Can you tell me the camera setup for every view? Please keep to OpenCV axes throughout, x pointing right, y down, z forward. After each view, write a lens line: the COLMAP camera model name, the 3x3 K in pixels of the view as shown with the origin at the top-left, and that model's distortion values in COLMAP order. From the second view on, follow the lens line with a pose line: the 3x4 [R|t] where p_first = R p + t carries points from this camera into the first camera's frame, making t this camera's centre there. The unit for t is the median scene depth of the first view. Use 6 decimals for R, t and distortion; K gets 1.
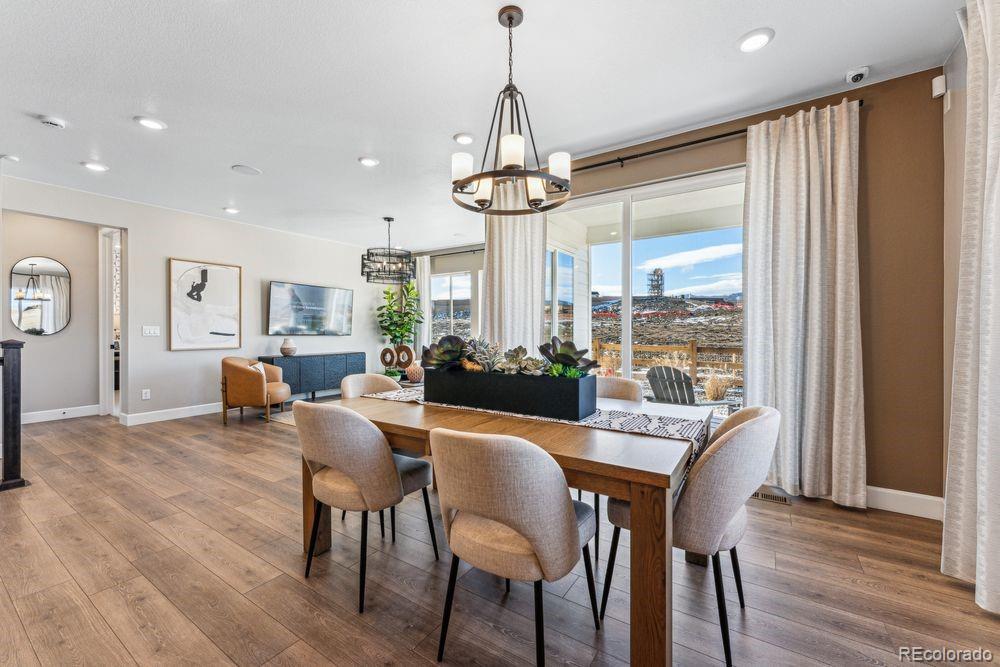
lens RADIAL K [[402.3, 0, 502.0], [0, 402.3, 330.6], [0, 0, 1]] dist [0.002020, 0.000251]
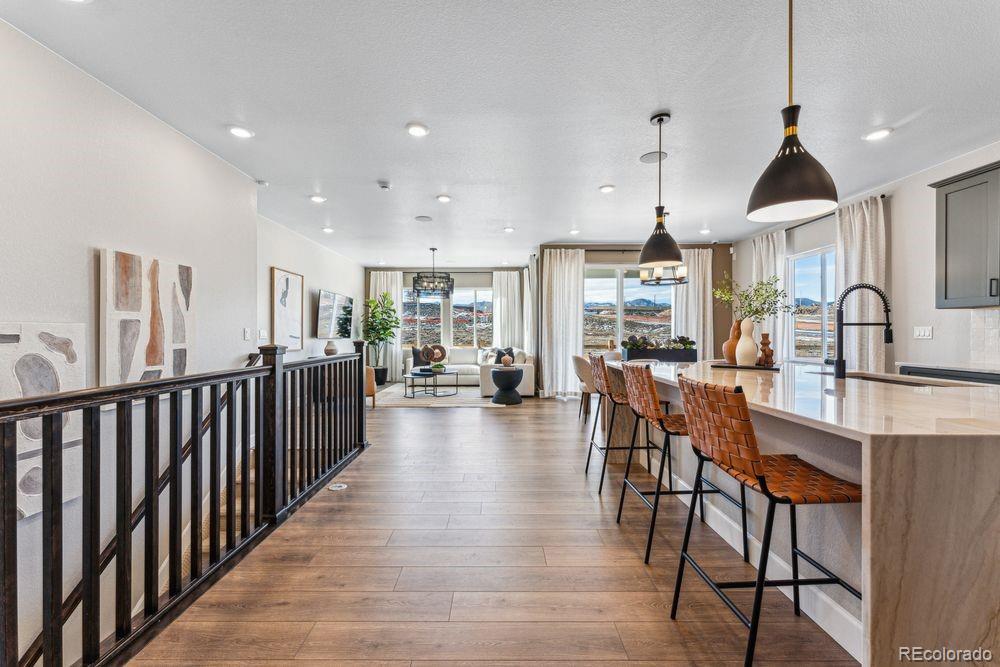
lens RADIAL K [[399.9, 0, 494.1], [0, 399.9, 334.0], [0, 0, 1]] dist [0.019122, -0.000020]
pose [[0.834635, 0.000595, 0.550803, -0.864891], [0.000414, 0.999998, -0.001707, 0.002379], [-0.550803, 0.001653, 0.834633, -0.216077]]
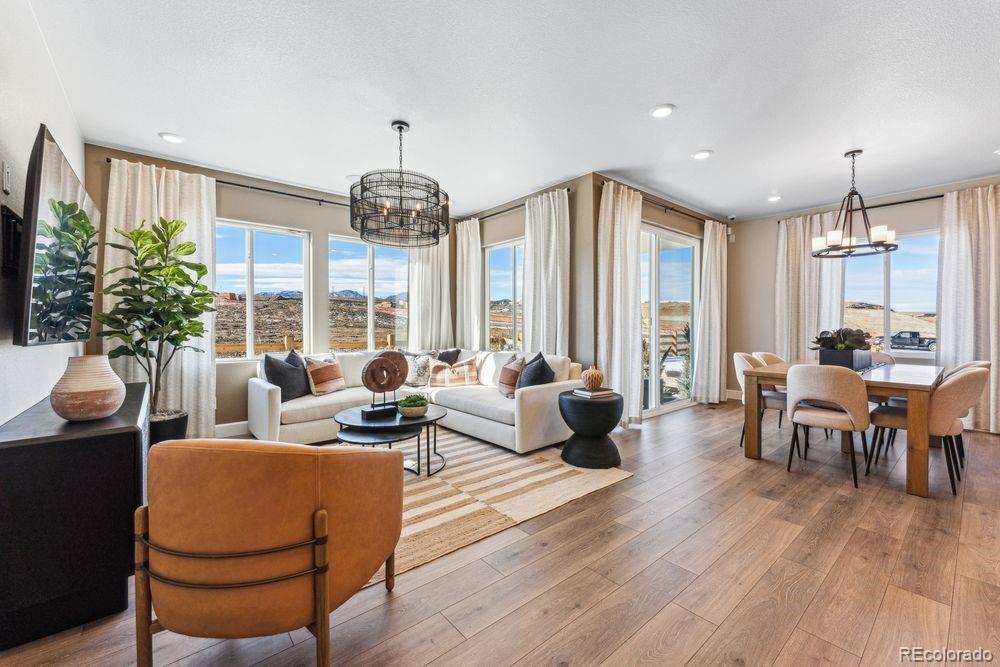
lens RADIAL K [[408.6, 0, 481.5], [0, 408.6, 328.2], [0, 0, 1]] dist [-0.001164, -0.000099]
pose [[0.297611, -0.005783, 0.954670, -0.810551], [0.003364, 0.999982, 0.005009, 0.000000], [-0.954681, 0.001720, 0.297625, 0.742283]]
